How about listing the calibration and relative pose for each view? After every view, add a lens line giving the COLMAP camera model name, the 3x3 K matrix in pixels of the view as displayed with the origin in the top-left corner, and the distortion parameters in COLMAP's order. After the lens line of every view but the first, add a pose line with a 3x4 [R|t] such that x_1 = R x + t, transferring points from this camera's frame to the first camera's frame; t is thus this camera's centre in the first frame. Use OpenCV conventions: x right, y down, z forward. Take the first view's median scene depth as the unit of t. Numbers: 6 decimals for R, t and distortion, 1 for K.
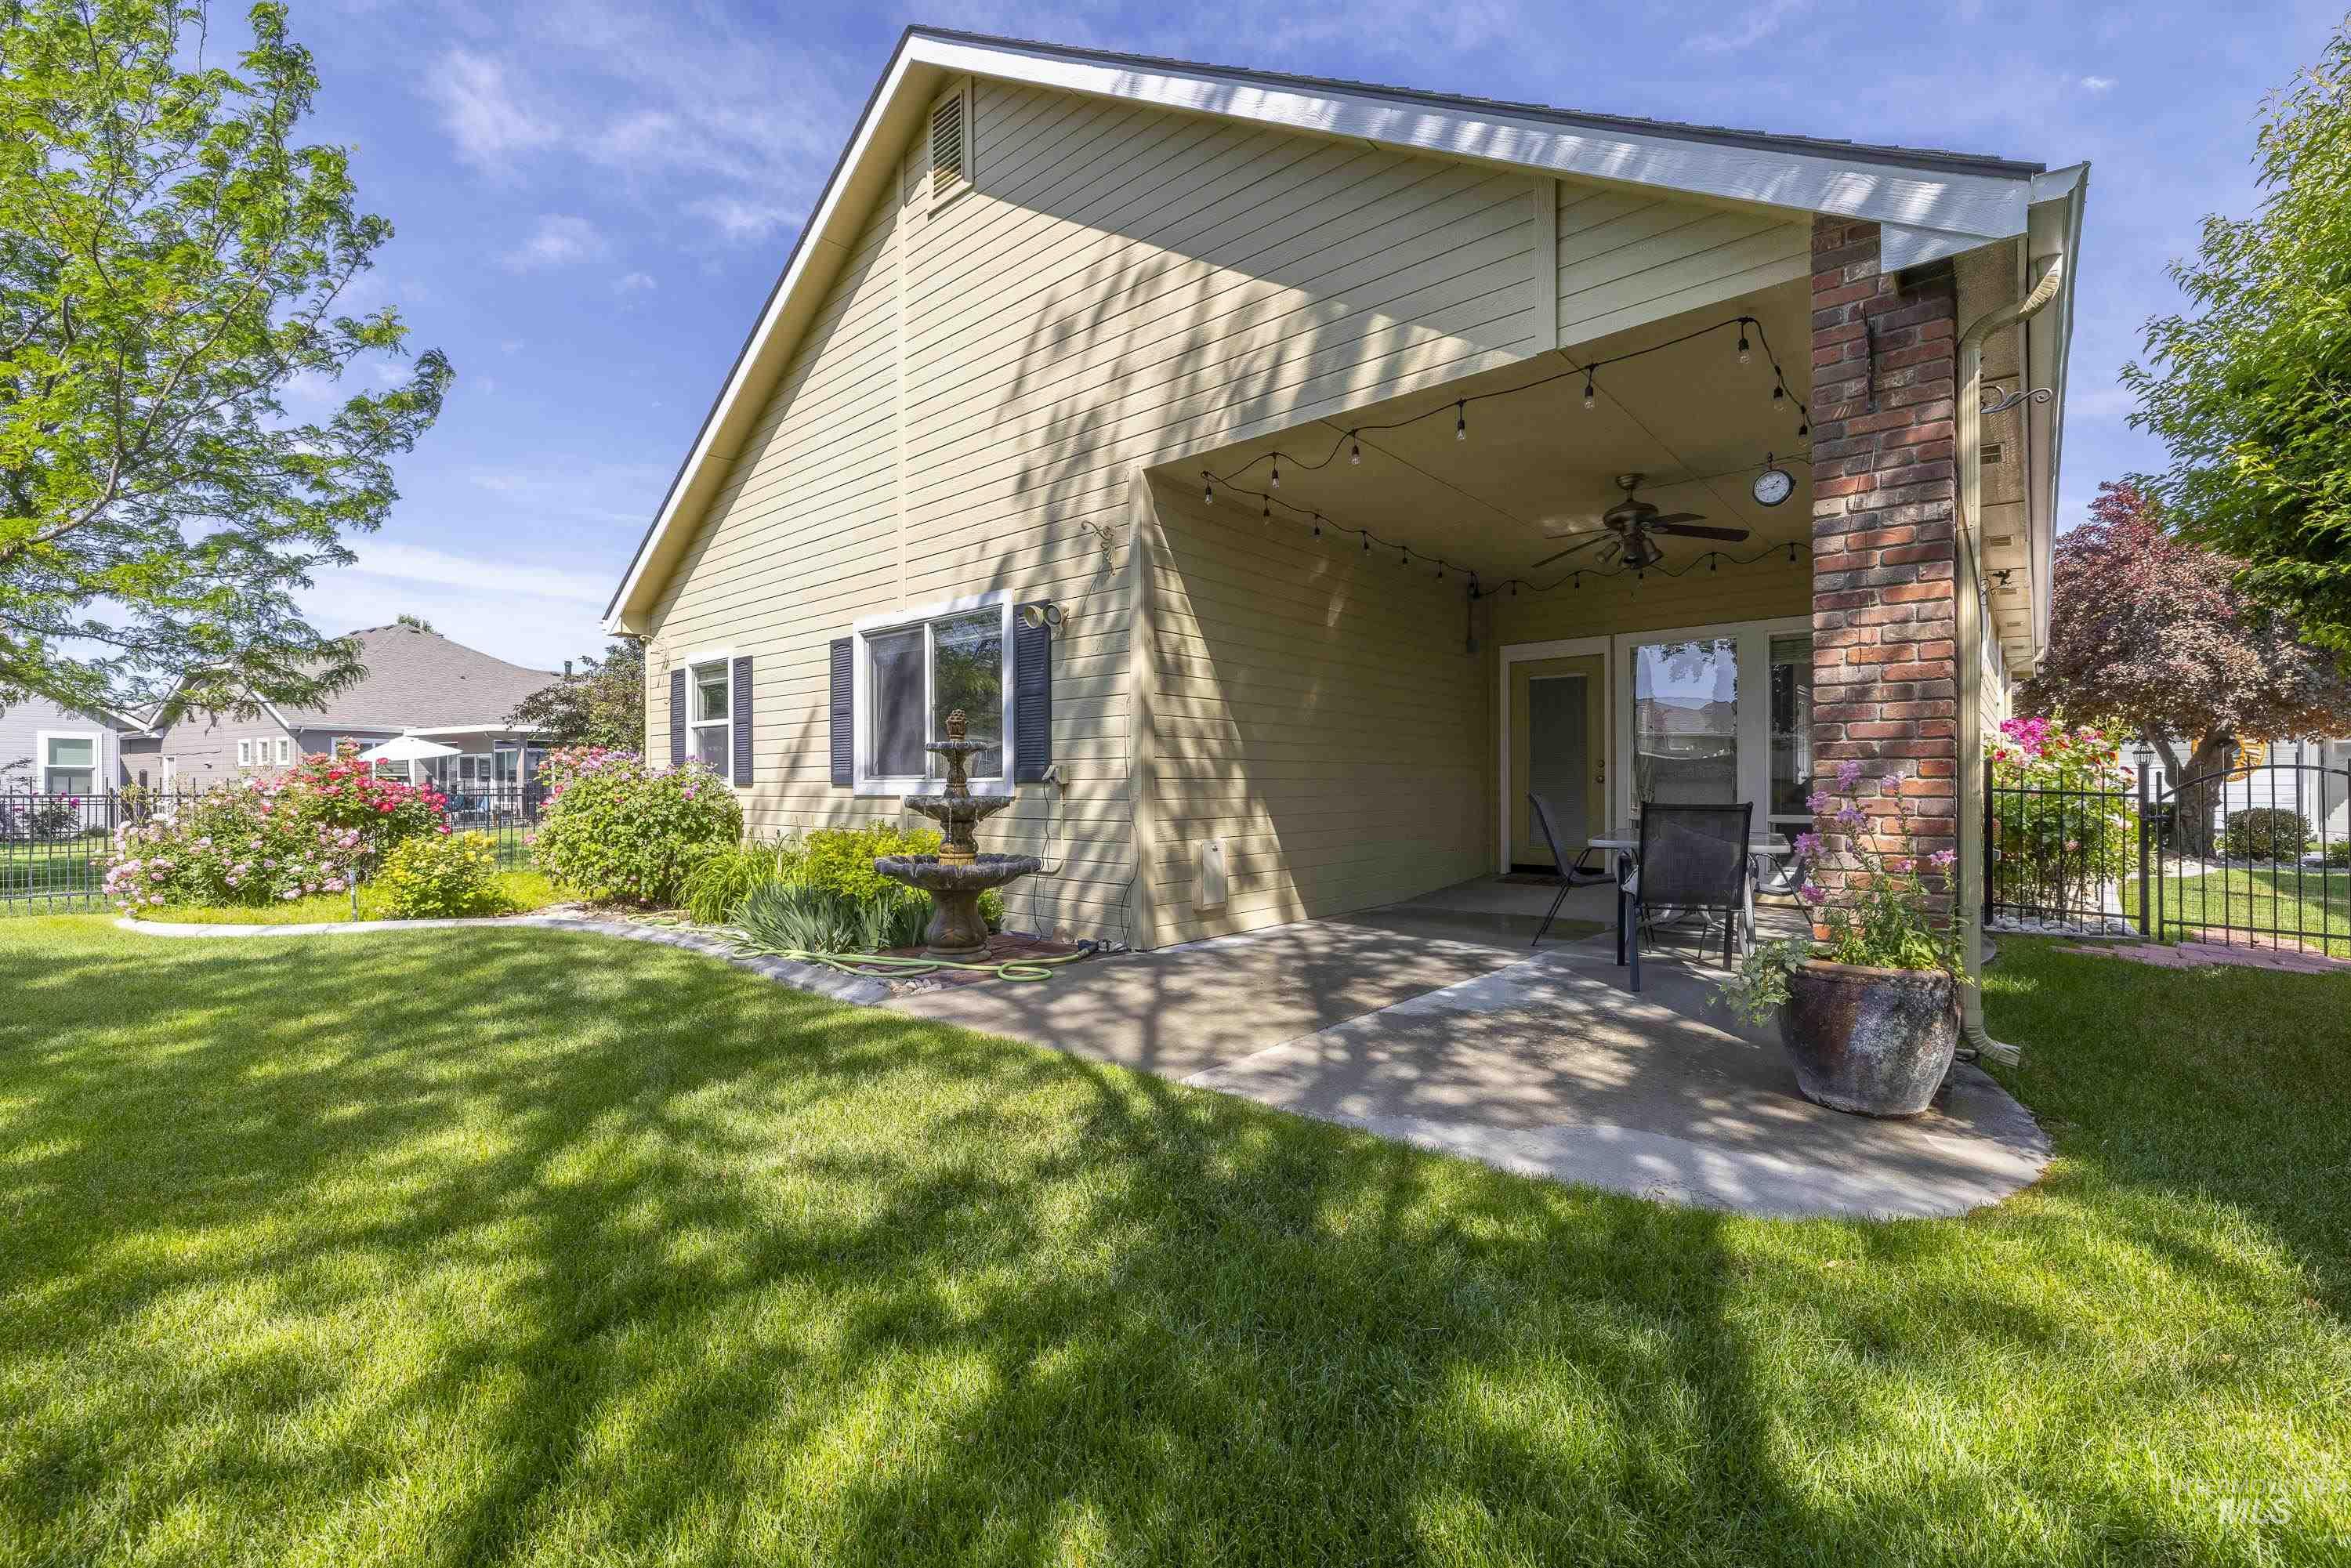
lens RADIAL K [[986.9, 0, 1175.5], [0, 986.9, 784.0], [0, 0, 1]] dist [-0.000678, -0.000373]
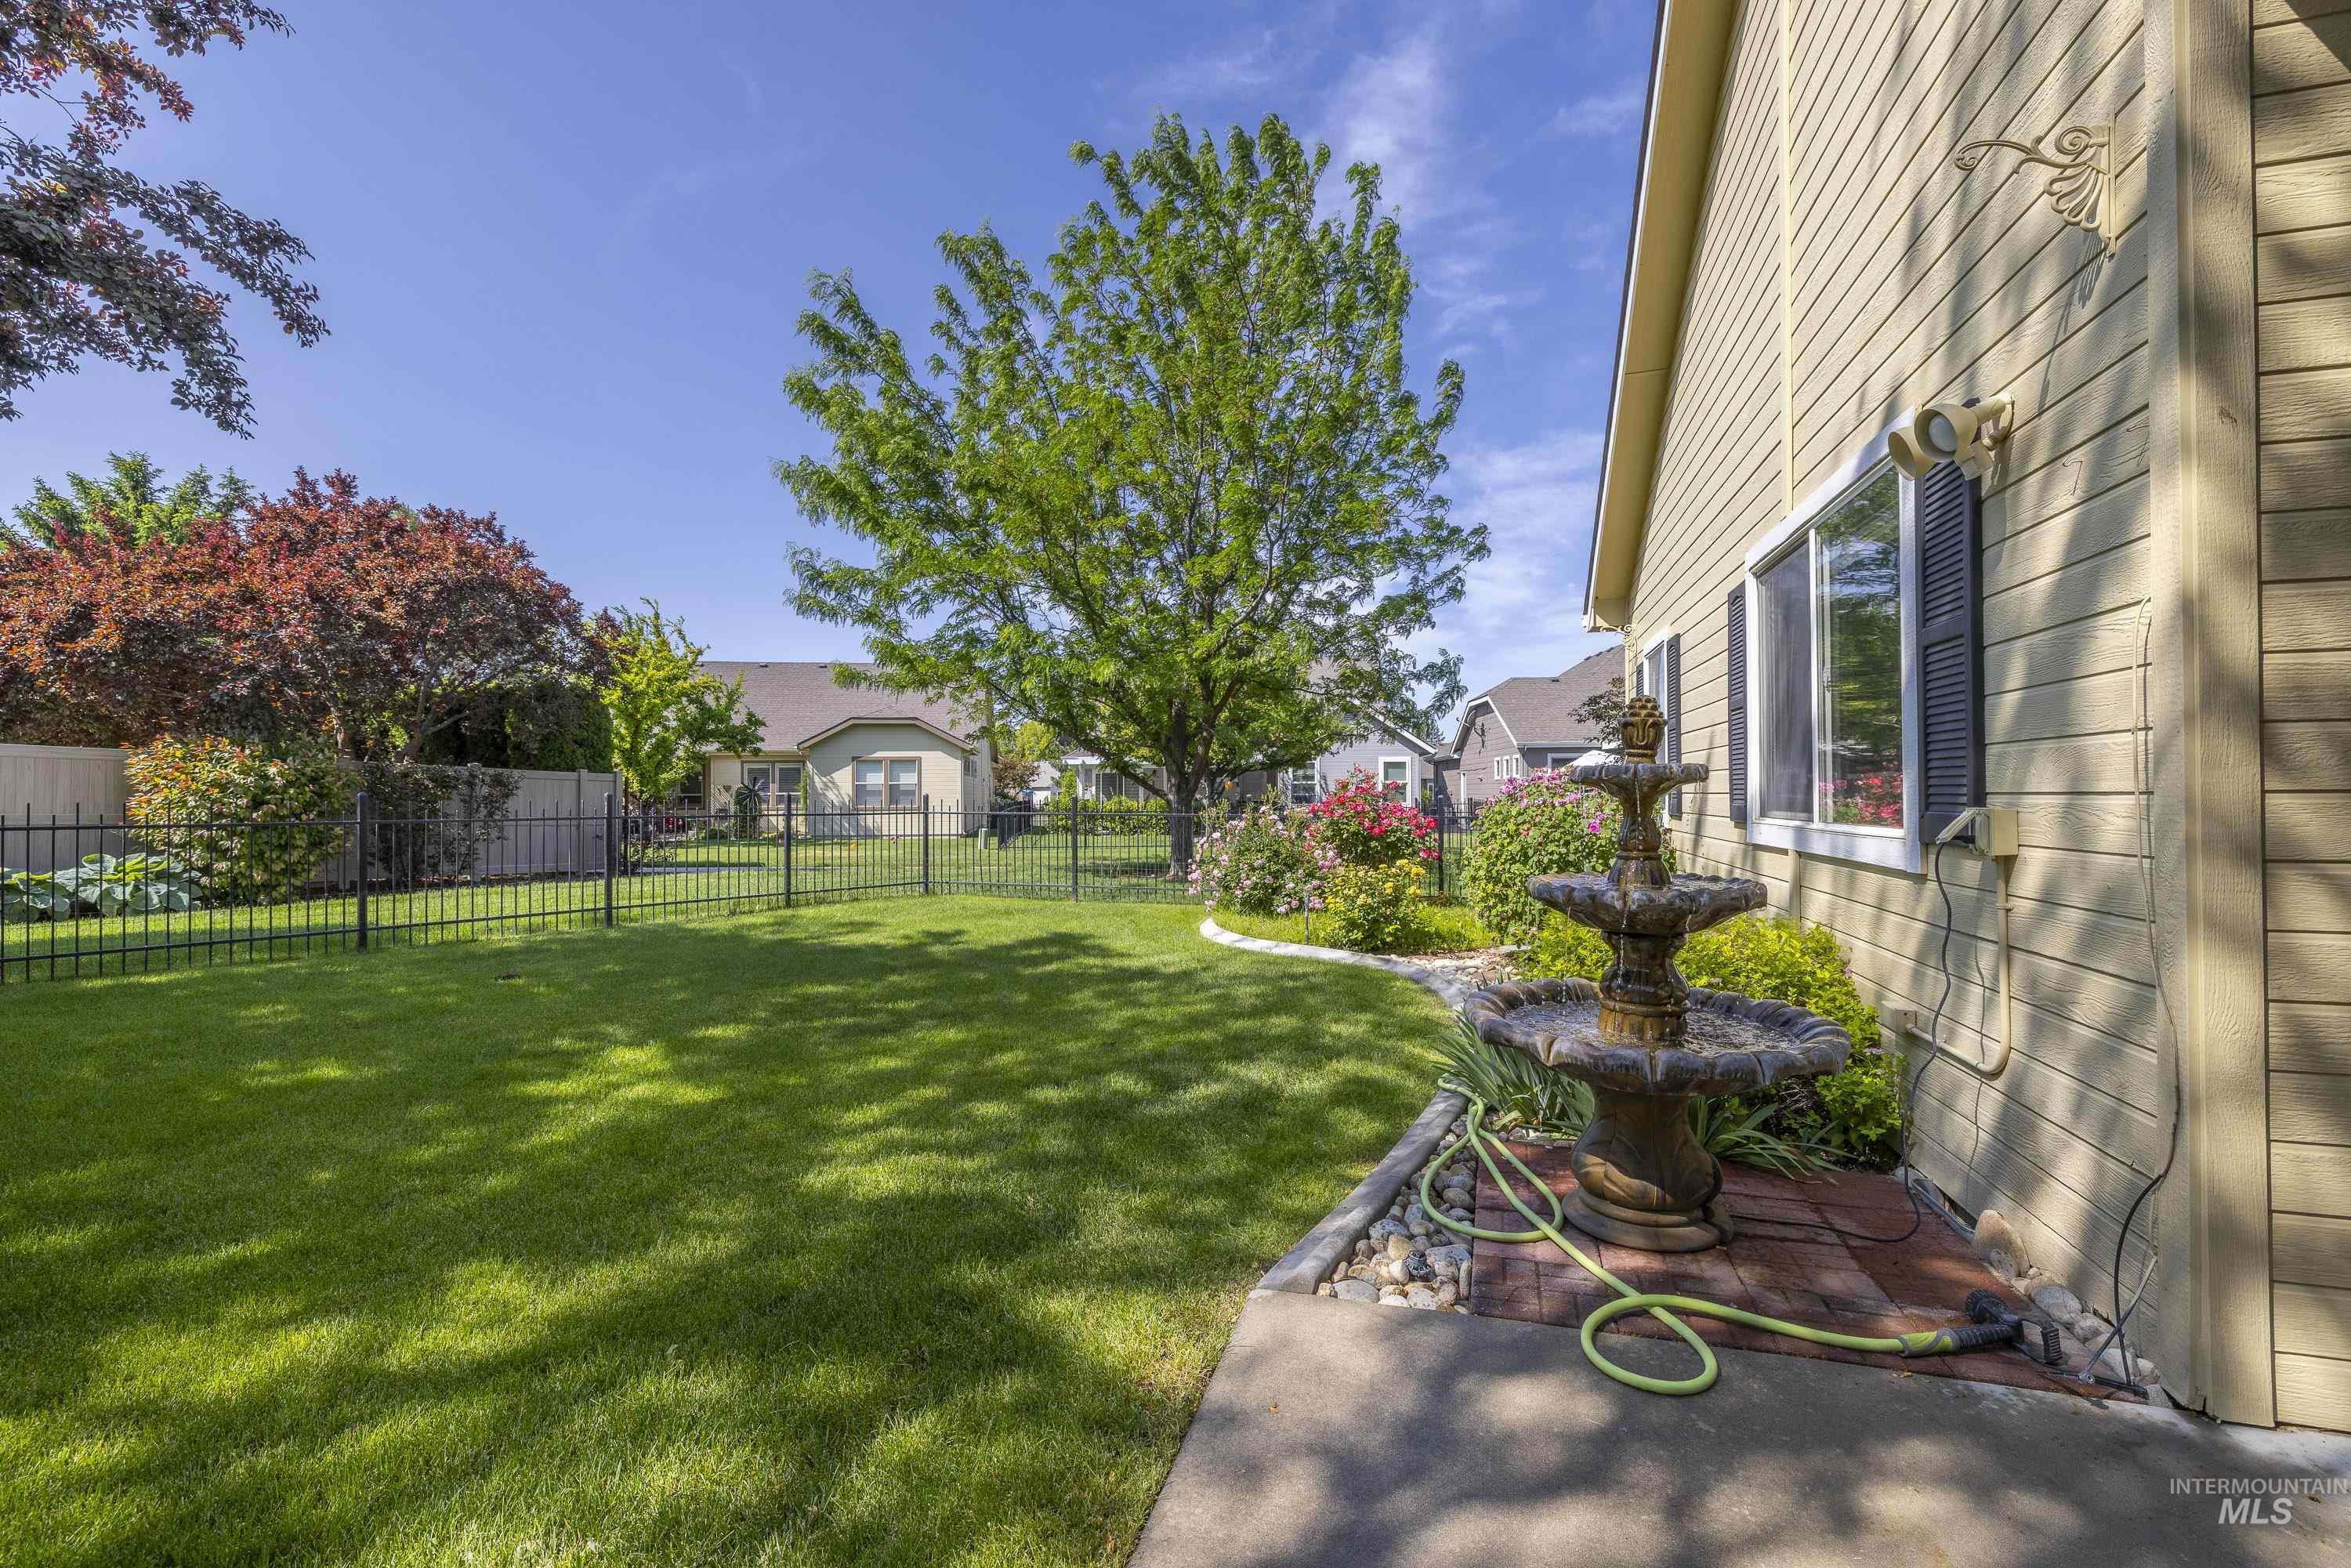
lens RADIAL K [[986.9, 0, 1175.5], [0, 986.9, 784.0], [0, 0, 1]] dist [-0.000678, -0.000373]
pose [[0.390094, -0.010251, -0.920718, 0.108046], [0.010615, 0.999922, -0.006635, -0.028650], [0.920714, -0.007185, 0.390172, 0.537771]]
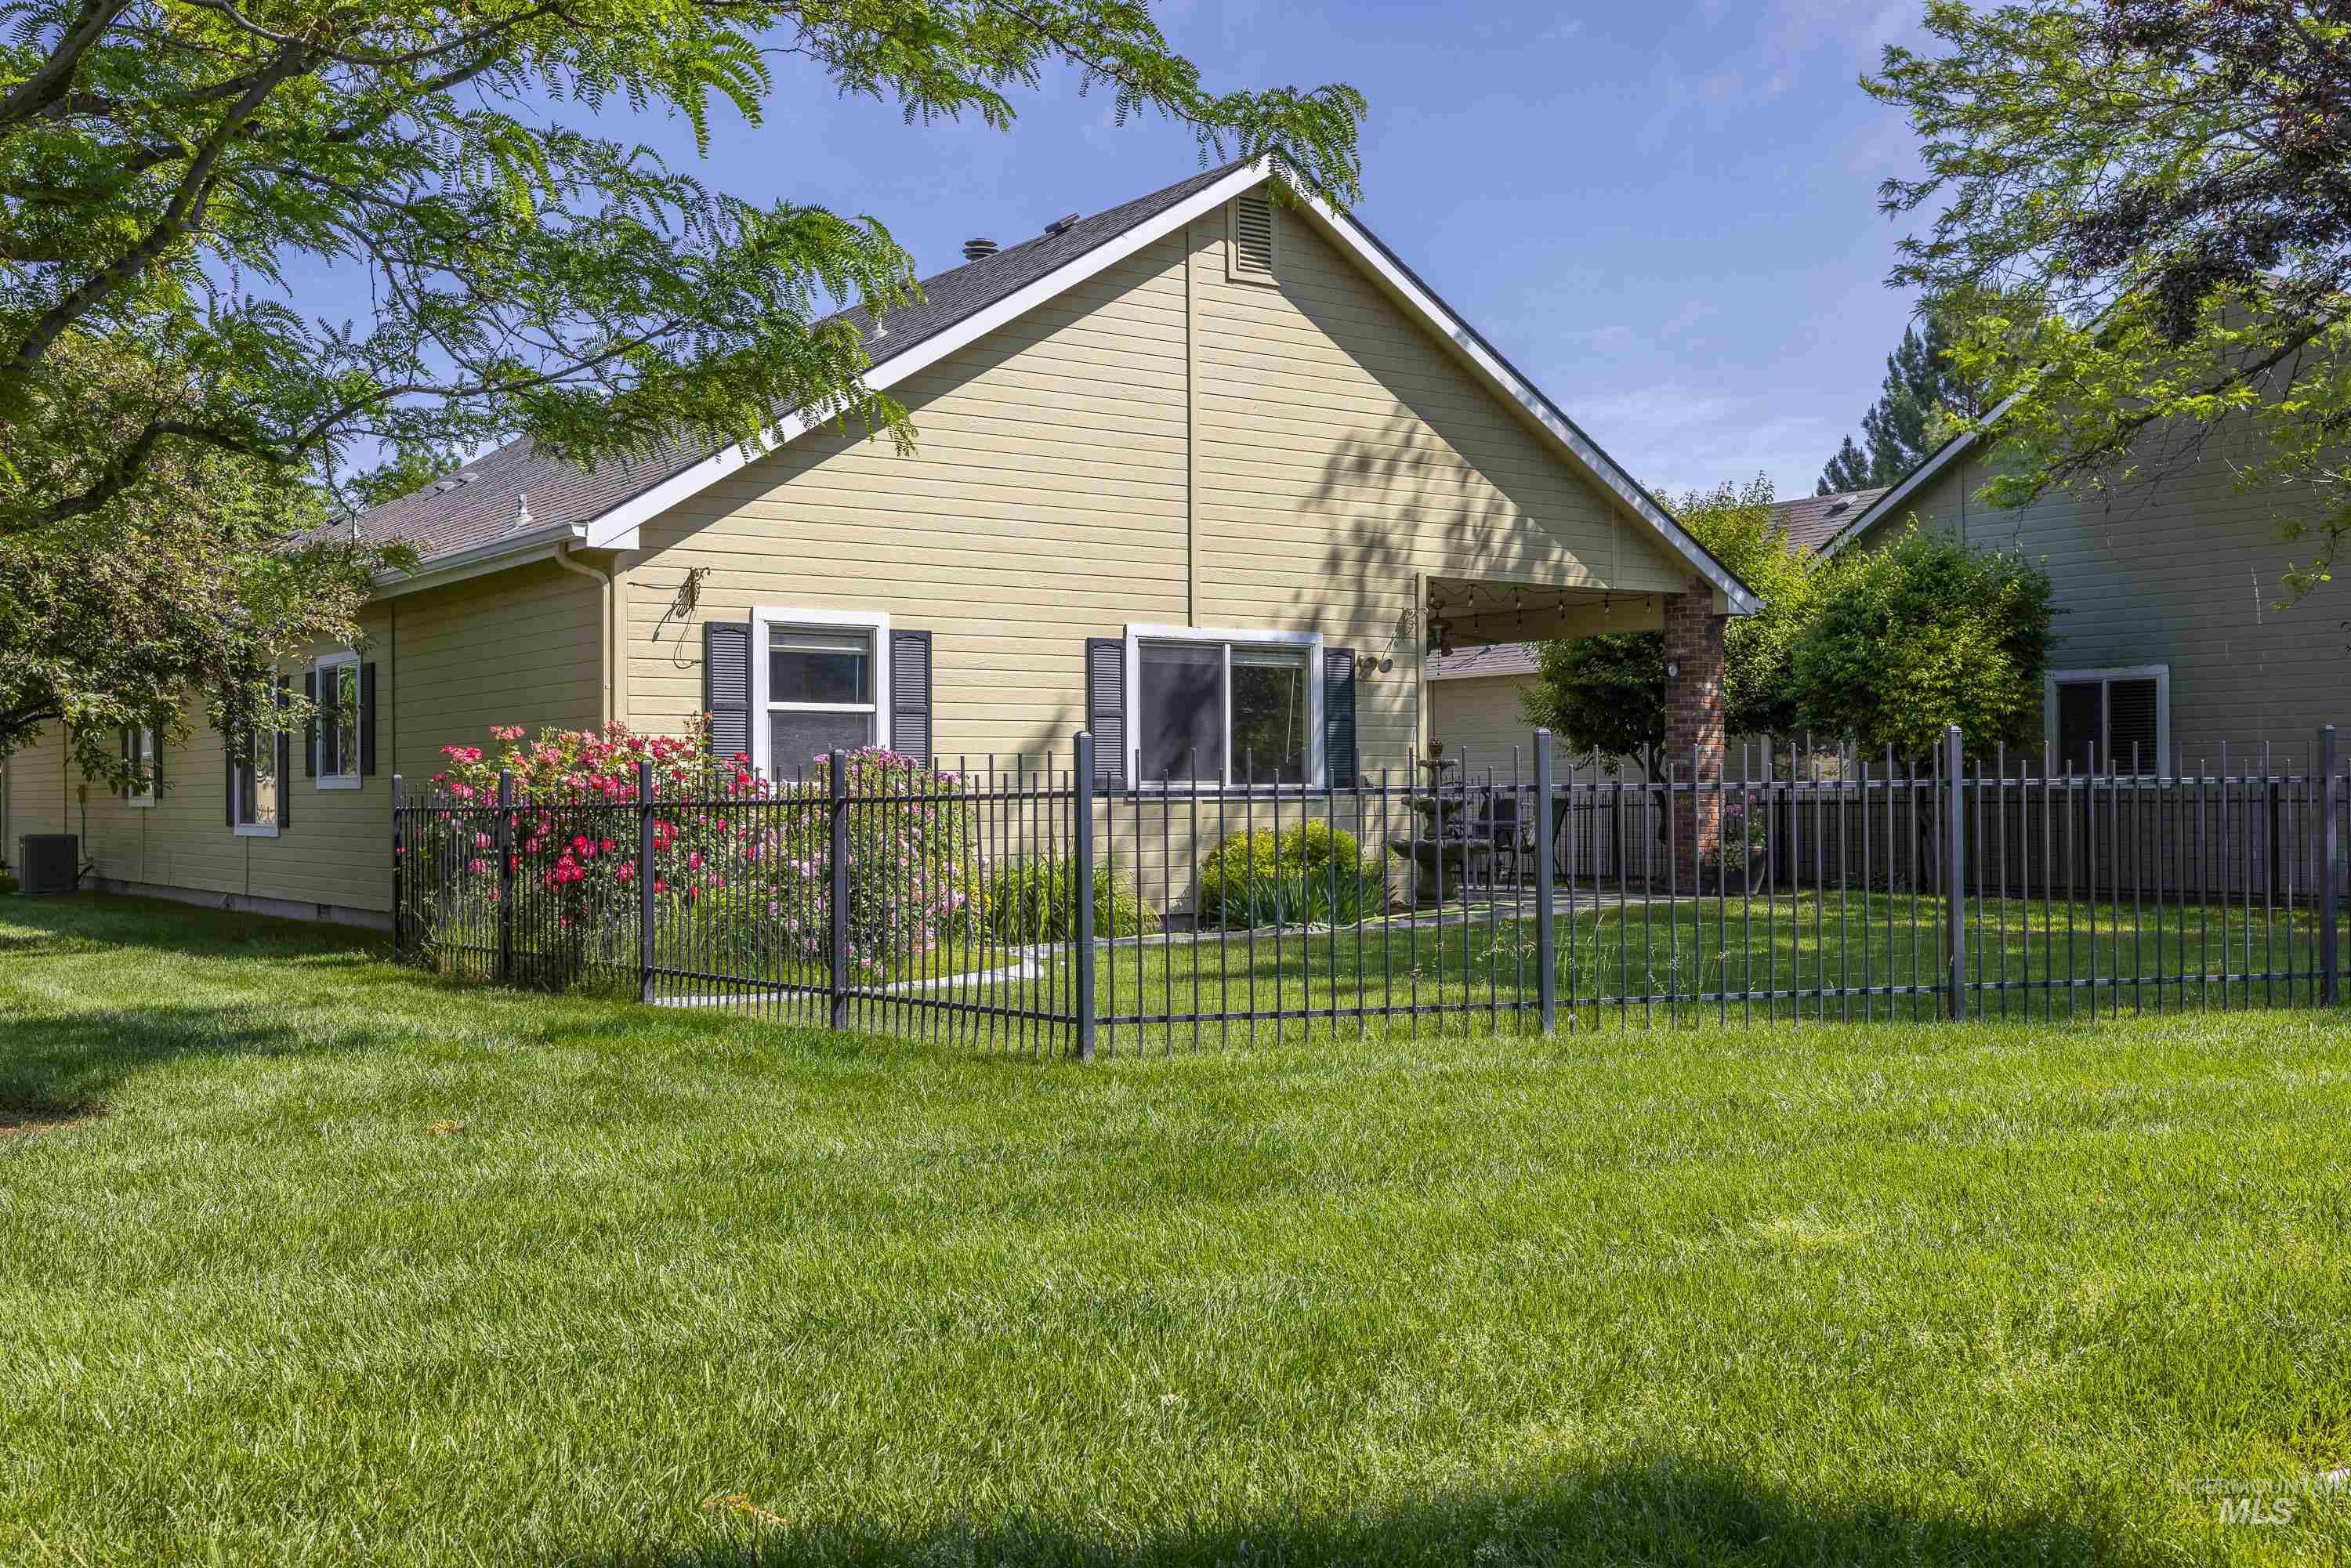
lens RADIAL K [[2294.9, 0, 1175.5], [0, 2294.9, 784.0], [0, 0, 1]] dist [0.006486, 0.004238]
pose [[0.210692, 0.005275, 0.977538, -3.050385], [0.005913, 0.999960, -0.006671, 0.012870], [-0.977535, 0.007186, 0.210653, 0.562942]]
